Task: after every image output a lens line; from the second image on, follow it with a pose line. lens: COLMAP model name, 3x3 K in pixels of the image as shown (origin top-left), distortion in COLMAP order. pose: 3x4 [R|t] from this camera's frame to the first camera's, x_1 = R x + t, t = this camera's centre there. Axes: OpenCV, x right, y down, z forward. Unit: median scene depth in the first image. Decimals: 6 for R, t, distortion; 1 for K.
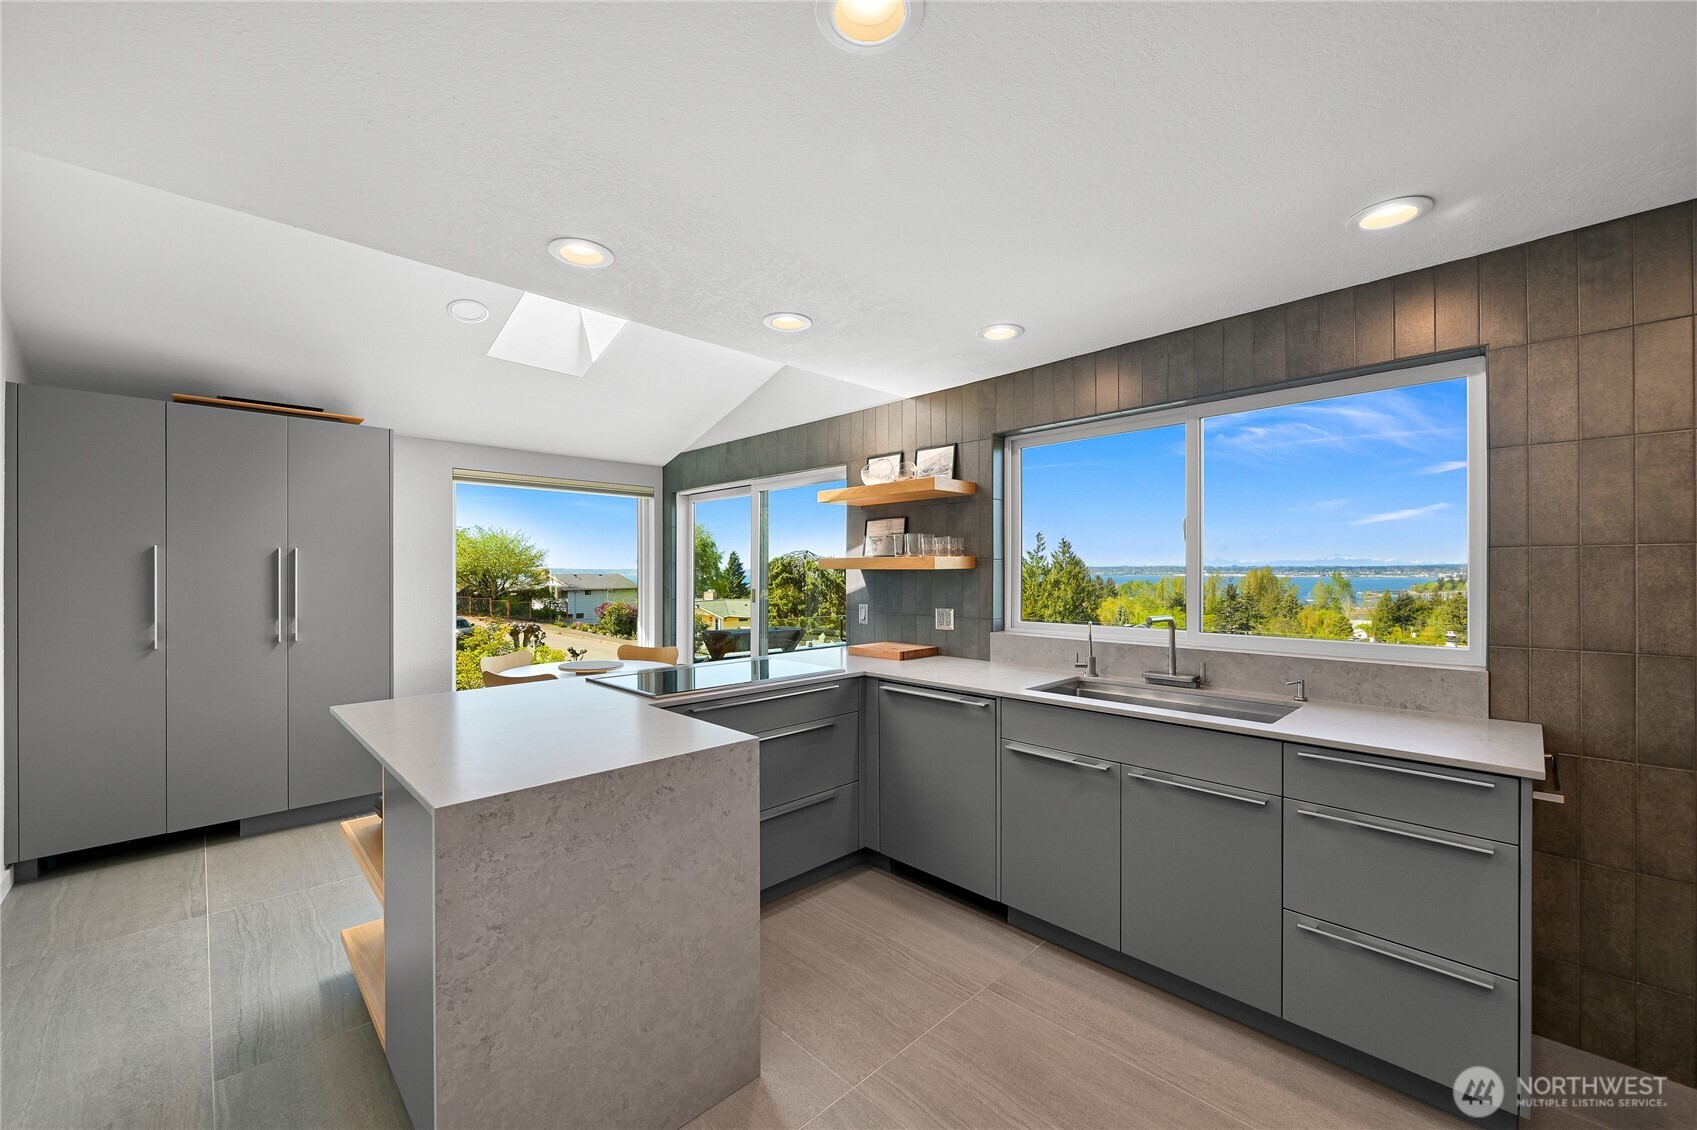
lens RADIAL K [[663.9, 0, 855.0], [0, 663.9, 571.6], [0, 0, 1]] dist [-0.002909, -0.000084]
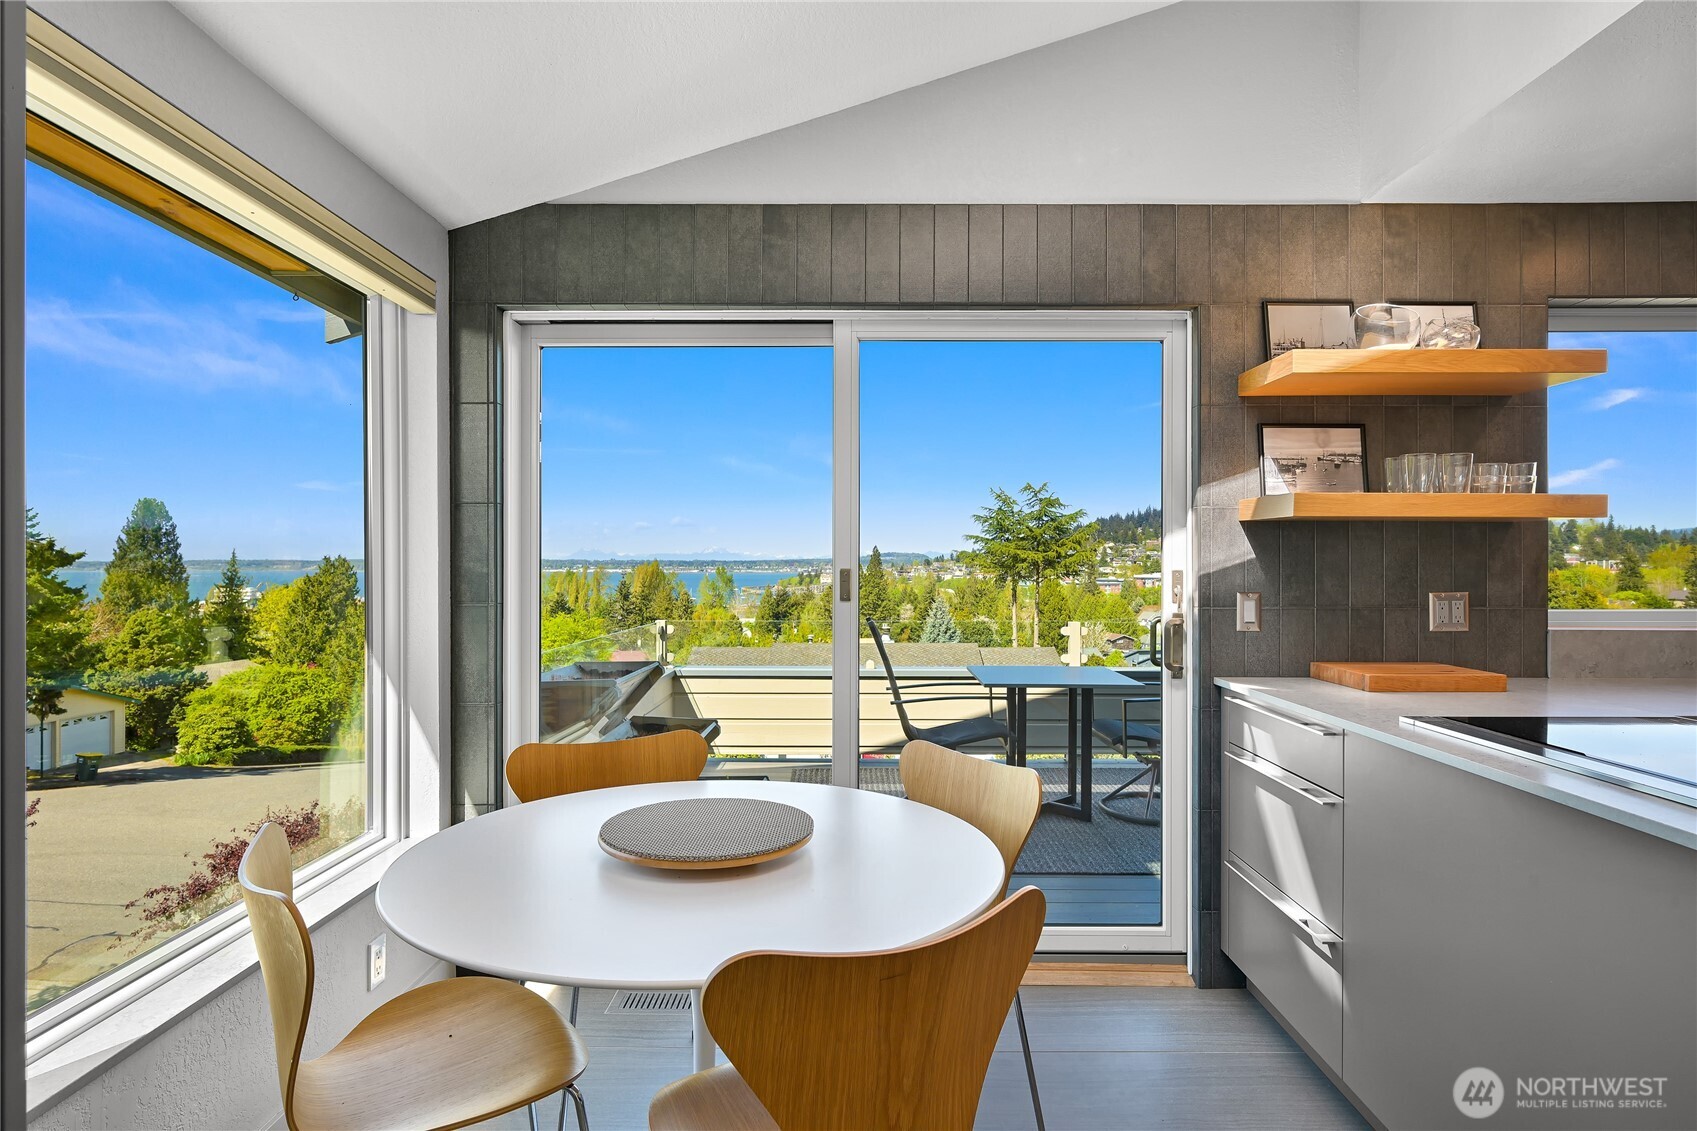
lens RADIAL K [[889.0, 0, 848.5], [0, 889.0, 565.5], [0, 0, 1]] dist [-0.001609, -0.000207]
pose [[0.707193, 0.000290, 0.707021, -0.768397], [0.000472, 0.999999, -0.000883, 0.033007], [-0.707021, 0.000958, 0.707192, 0.842392]]
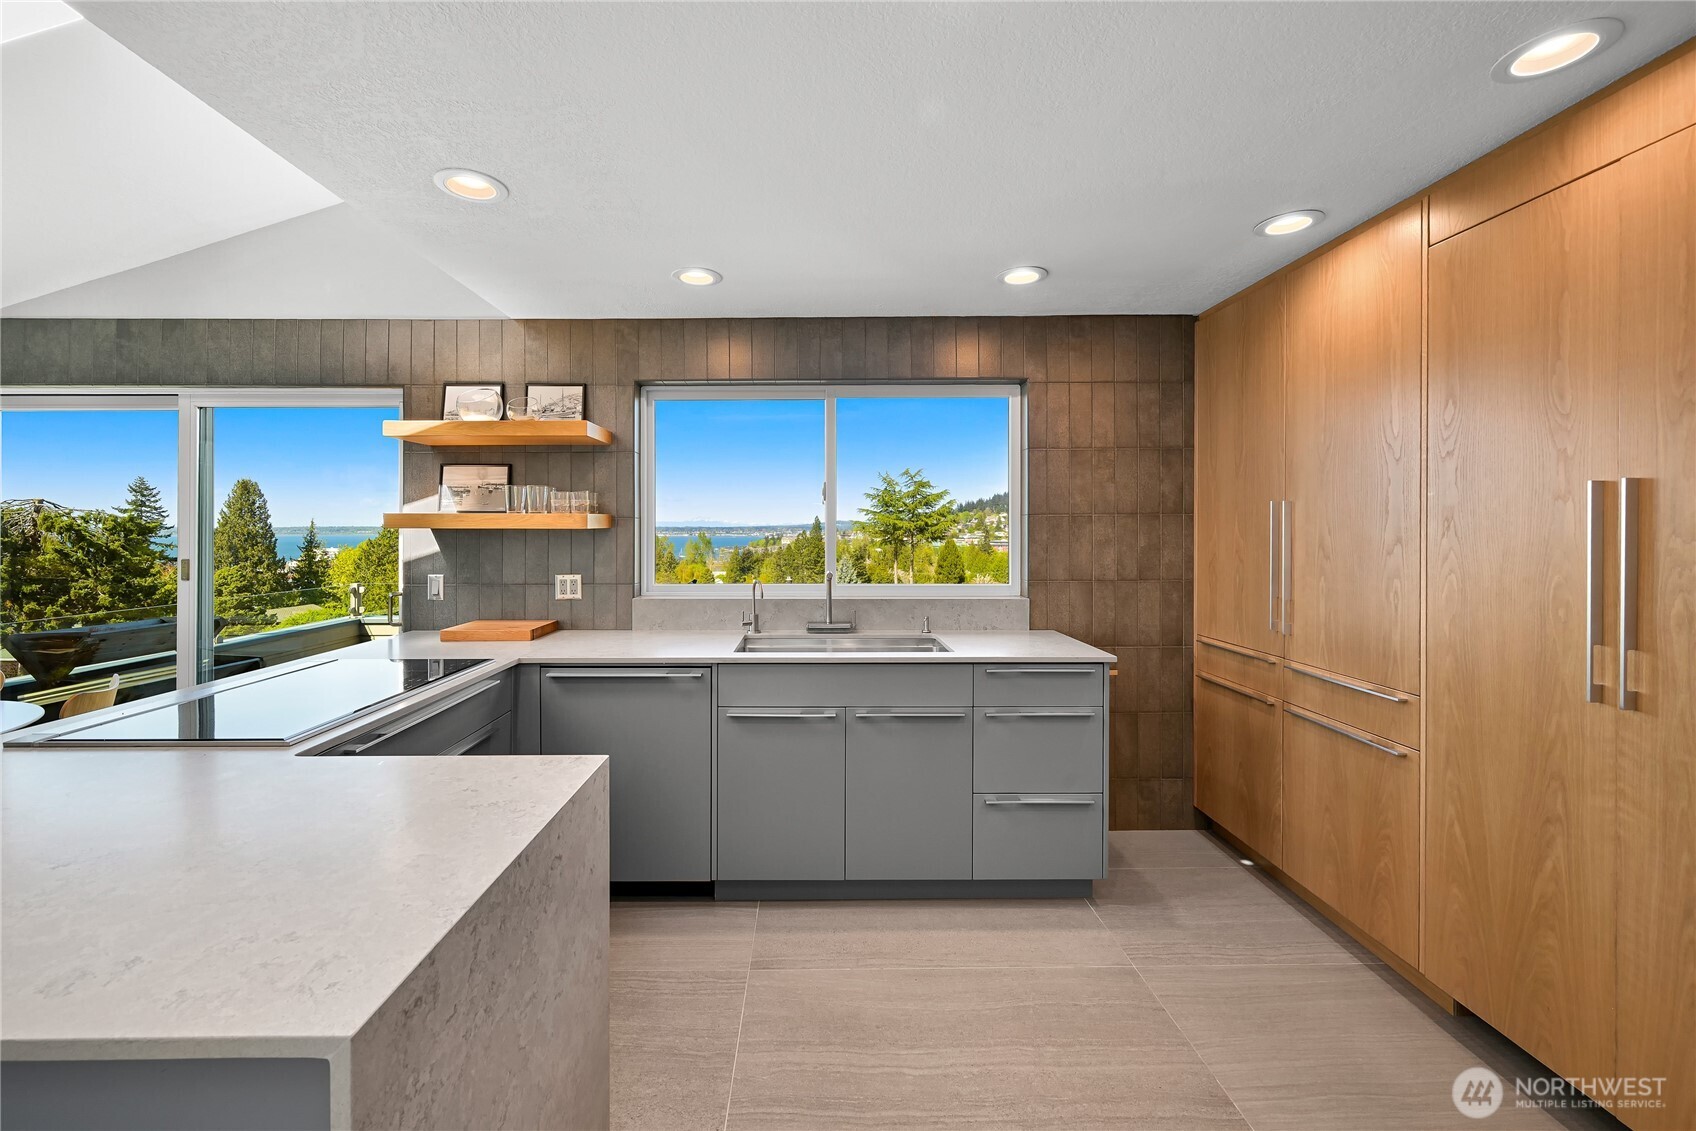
lens RADIAL K [[683.3, 0, 814.9], [0, 683.3, 531.4], [0, 0, 1]] dist [-0.001671, 0.000110]
pose [[0.699135, -0.000996, 0.714989, -0.277878], [0.001093, 0.999999, 0.000325, -0.000254], [-0.714989, 0.000554, 0.699136, 0.158619]]
